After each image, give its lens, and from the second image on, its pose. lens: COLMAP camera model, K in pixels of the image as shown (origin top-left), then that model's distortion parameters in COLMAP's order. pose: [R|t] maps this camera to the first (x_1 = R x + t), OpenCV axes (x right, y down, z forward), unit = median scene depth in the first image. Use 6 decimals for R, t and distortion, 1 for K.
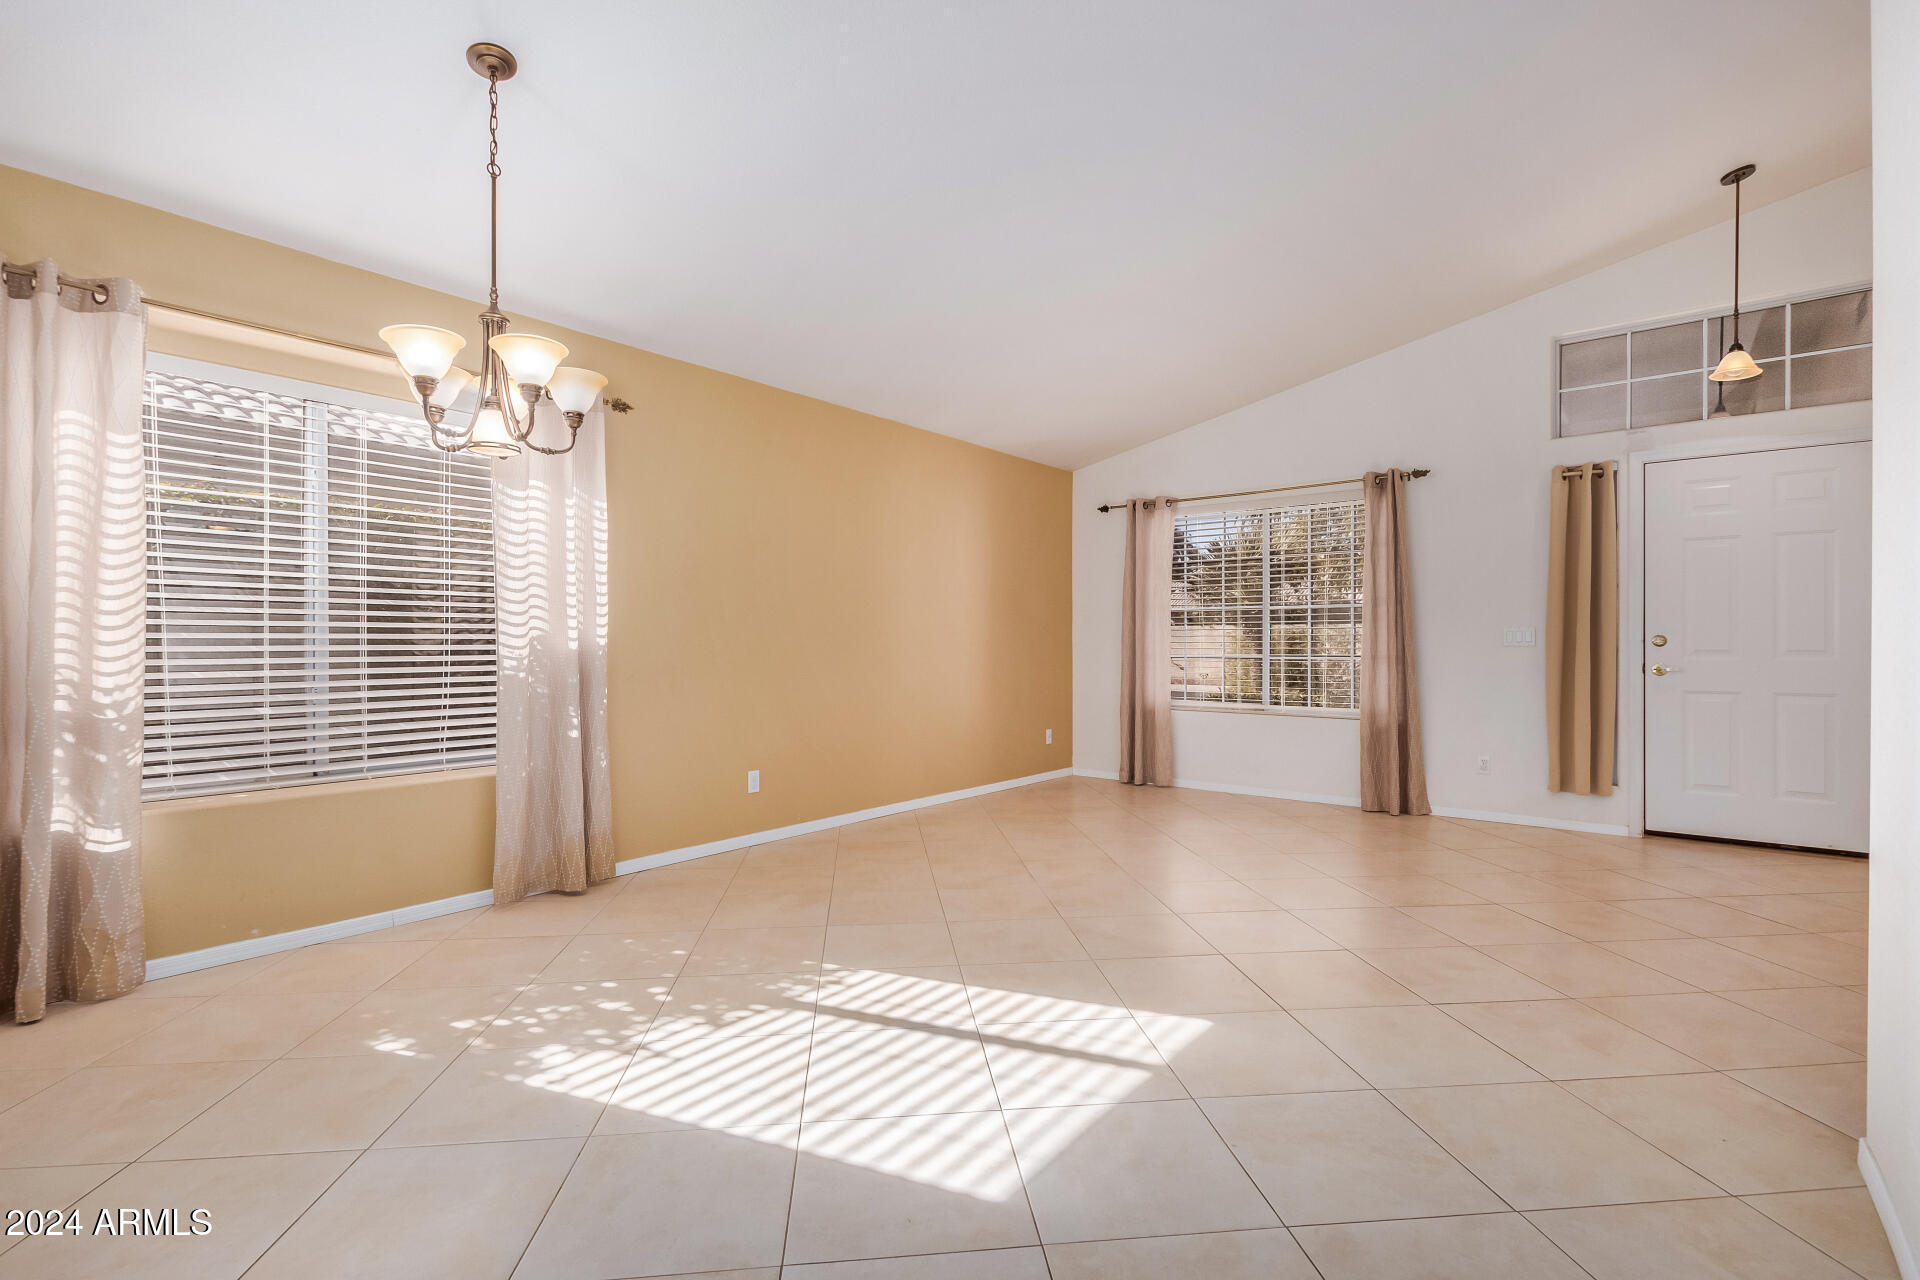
lens RADIAL K [[884.9, 0, 961.2], [0, 884.9, 643.9], [0, 0, 1]] dist [0.004380, -0.000451]
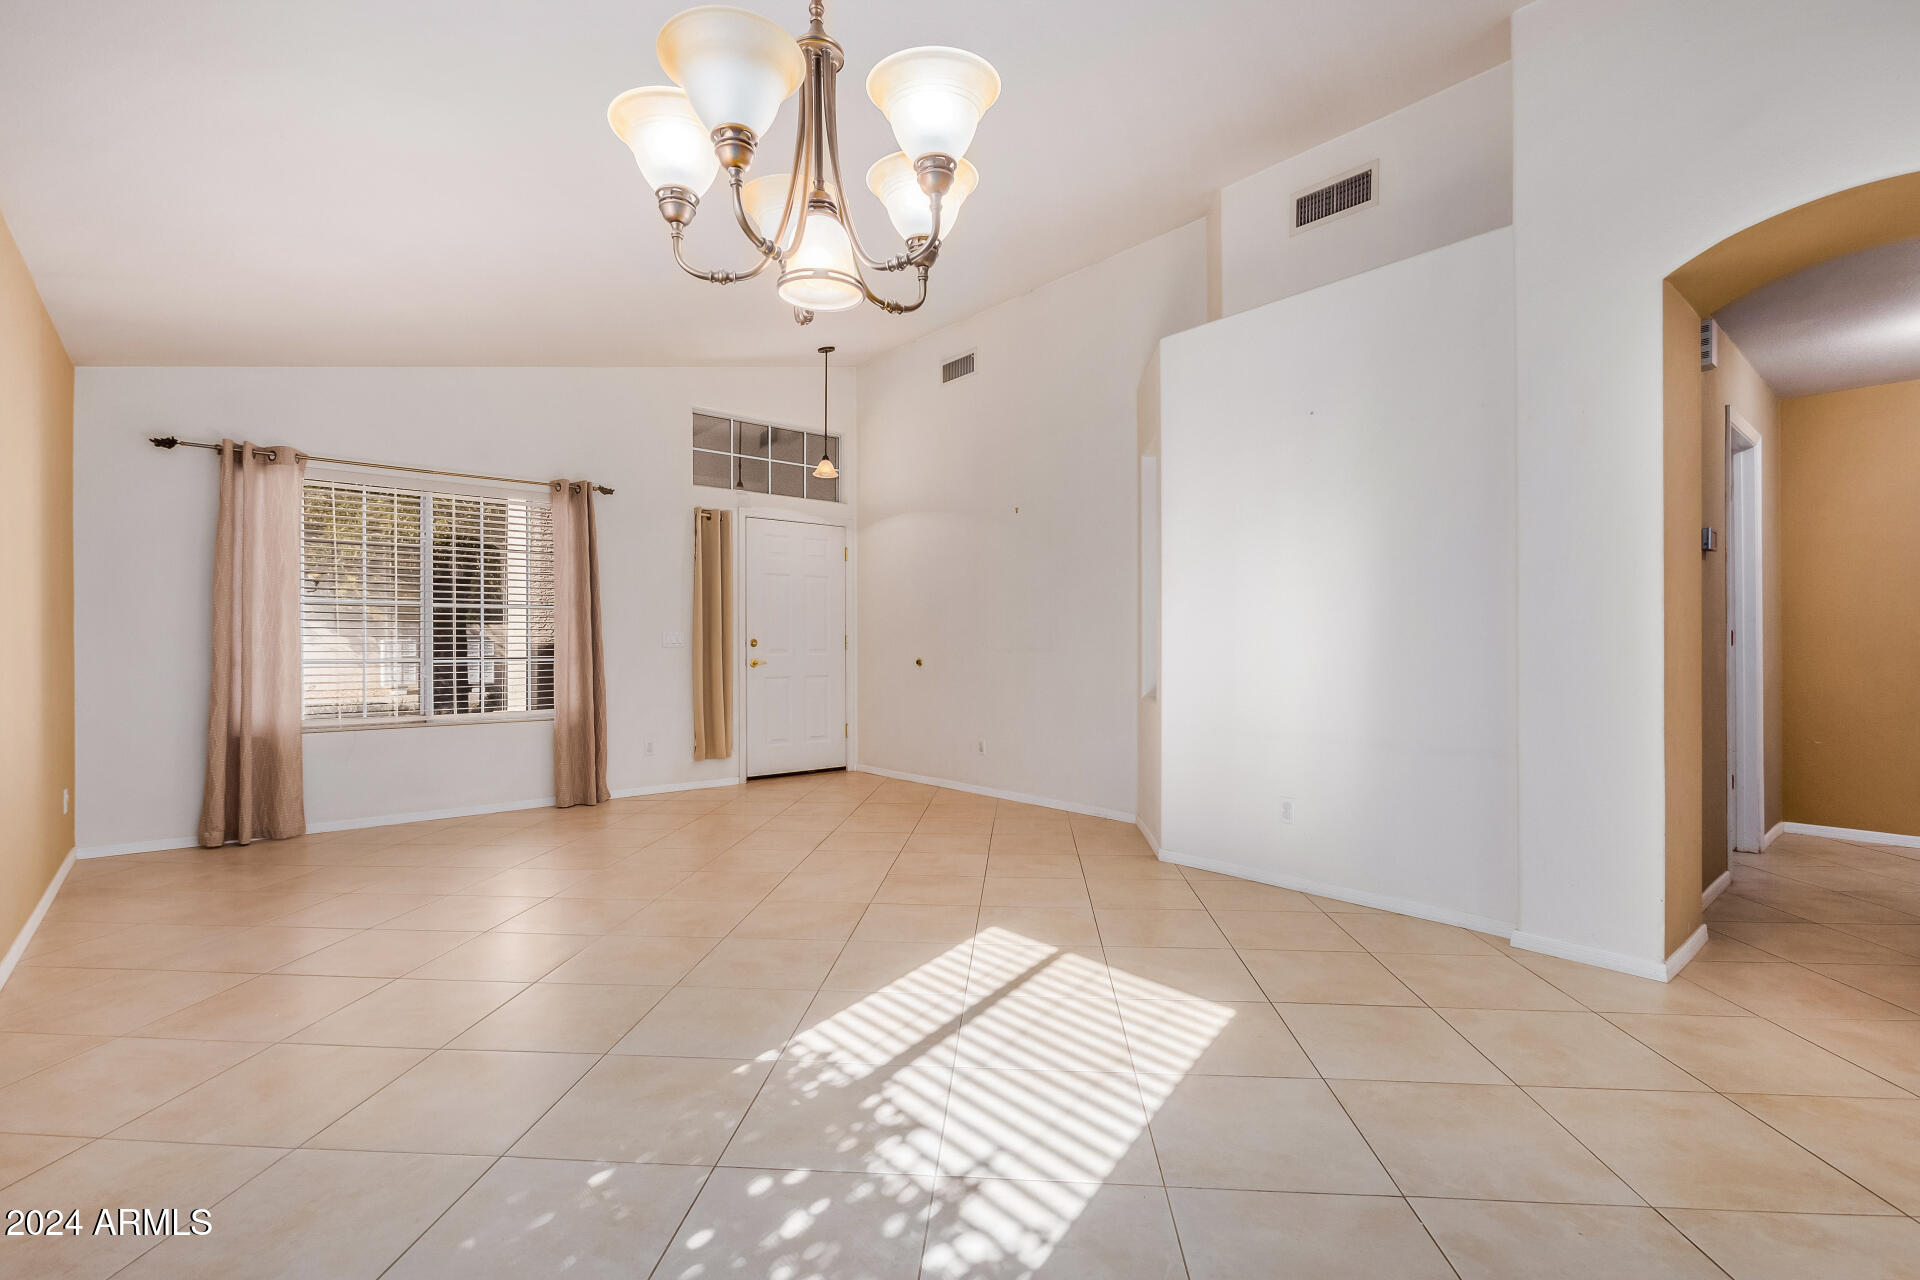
lens RADIAL K [[884.9, 0, 961.2], [0, 884.9, 643.9], [0, 0, 1]] dist [0.004380, -0.000451]
pose [[0.178082, -0.008935, 0.983975, -1.011751], [0.007815, 0.999940, 0.007666, -0.006592], [-0.983985, 0.006325, 0.178141, 0.789935]]
